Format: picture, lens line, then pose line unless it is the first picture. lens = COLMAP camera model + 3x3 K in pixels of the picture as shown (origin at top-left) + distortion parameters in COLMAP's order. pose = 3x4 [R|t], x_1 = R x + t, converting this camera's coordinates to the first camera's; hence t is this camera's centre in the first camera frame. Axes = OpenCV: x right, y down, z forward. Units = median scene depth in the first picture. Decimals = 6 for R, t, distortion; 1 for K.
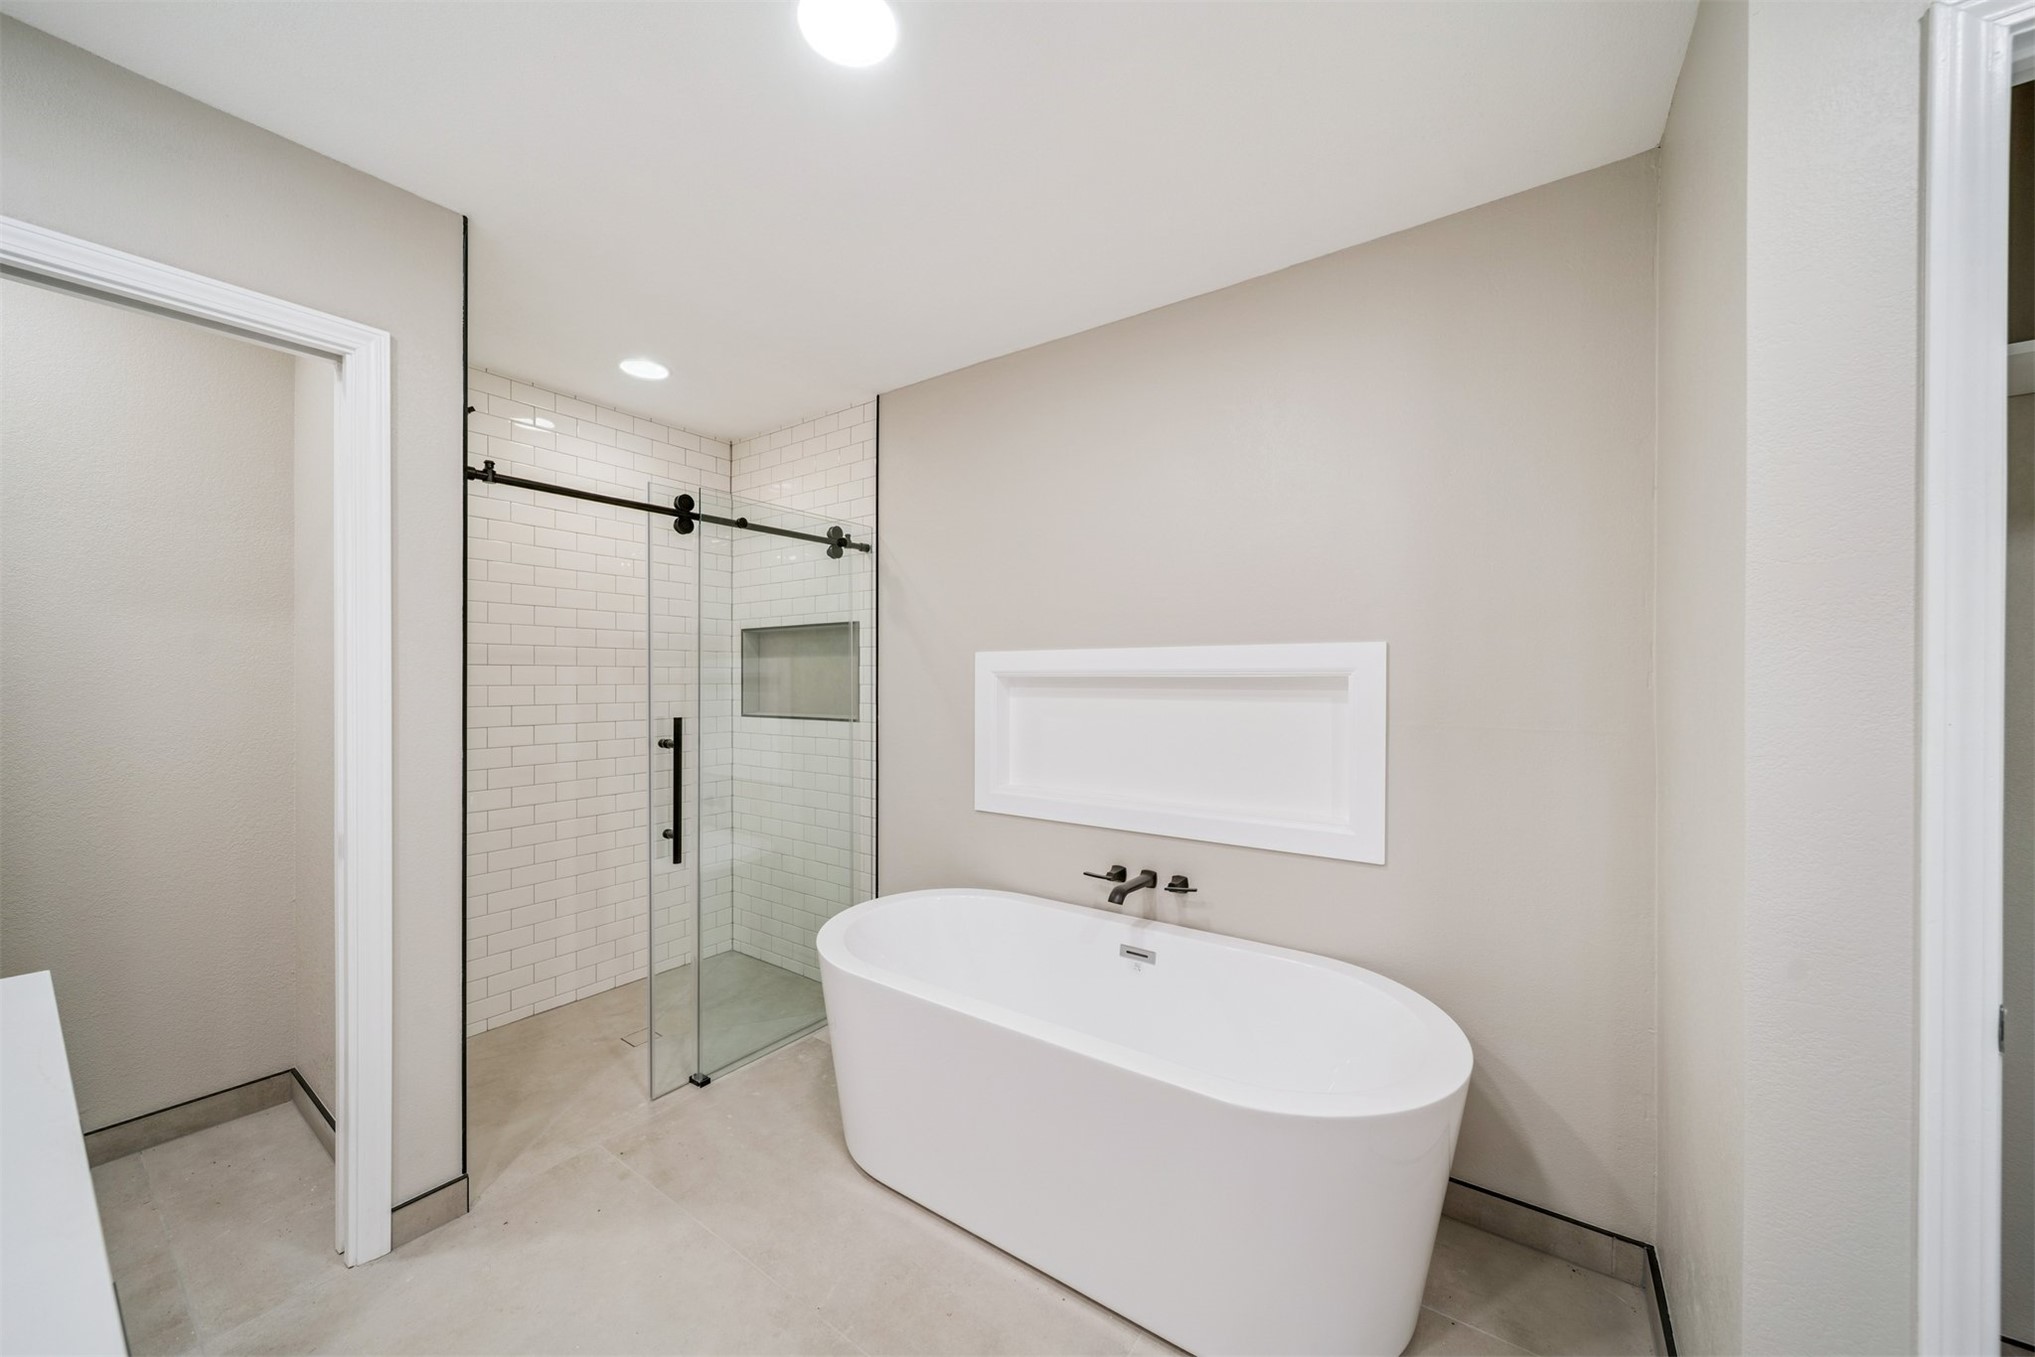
lens RADIAL K [[716.0, 0, 1017.2], [0, 716.0, 675.1], [0, 0, 1]] dist [-0.002174, -0.000714]
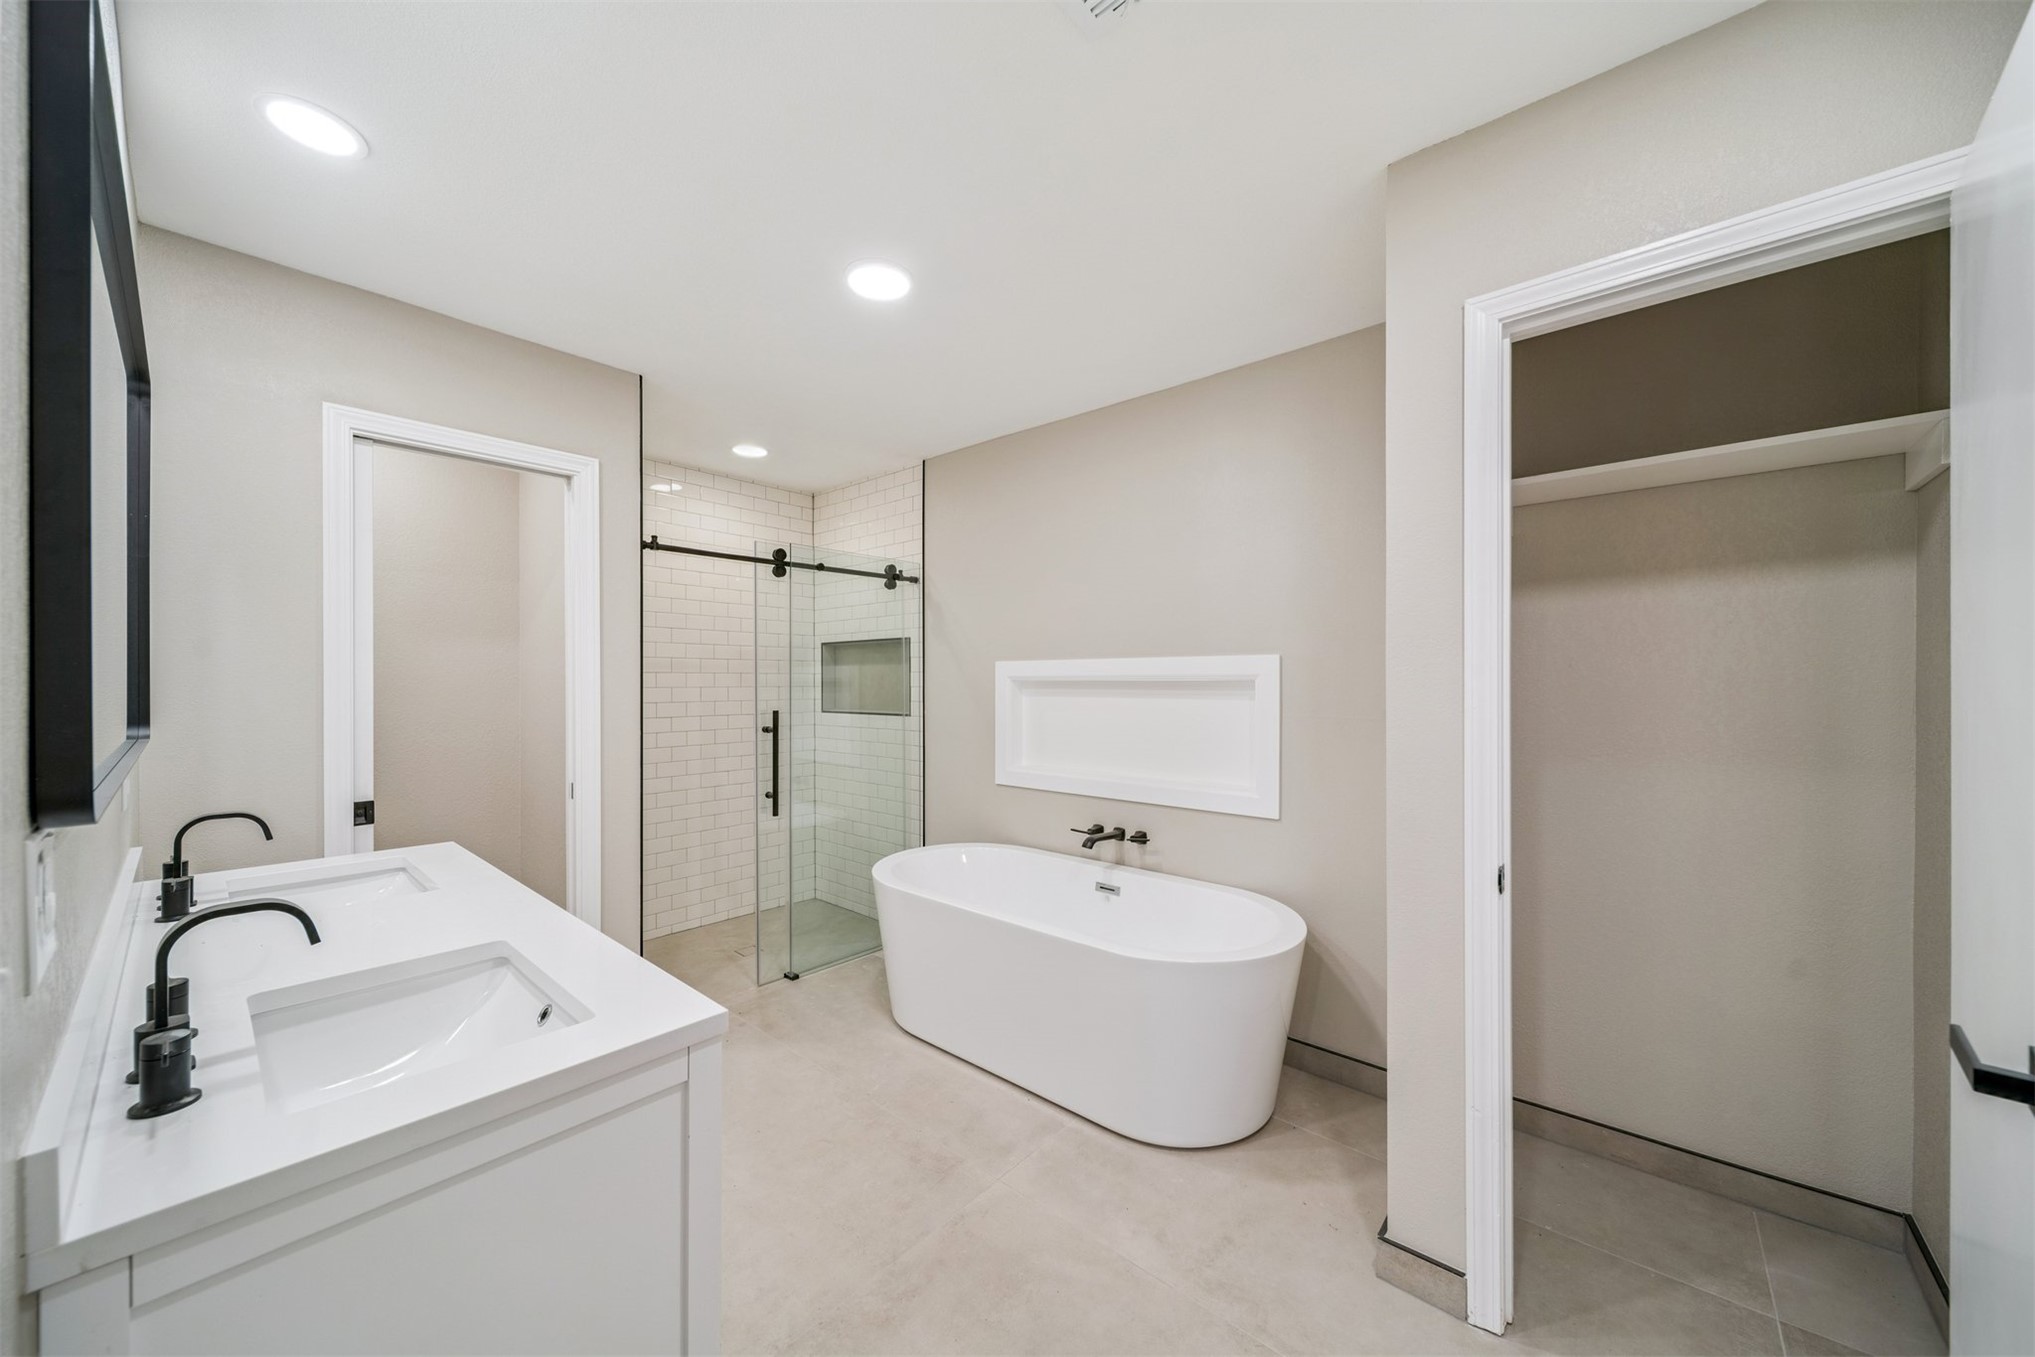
lens RADIAL K [[716.0, 0, 1019.9], [0, 716.0, 683.1], [0, 0, 1]] dist [-0.002174, -0.000714]
pose [[0.994659, -0.000570, -0.103218, 0.127816], [0.001174, 0.999983, 0.005796, -0.000963], [0.103213, -0.005886, 0.994642, -0.303161]]
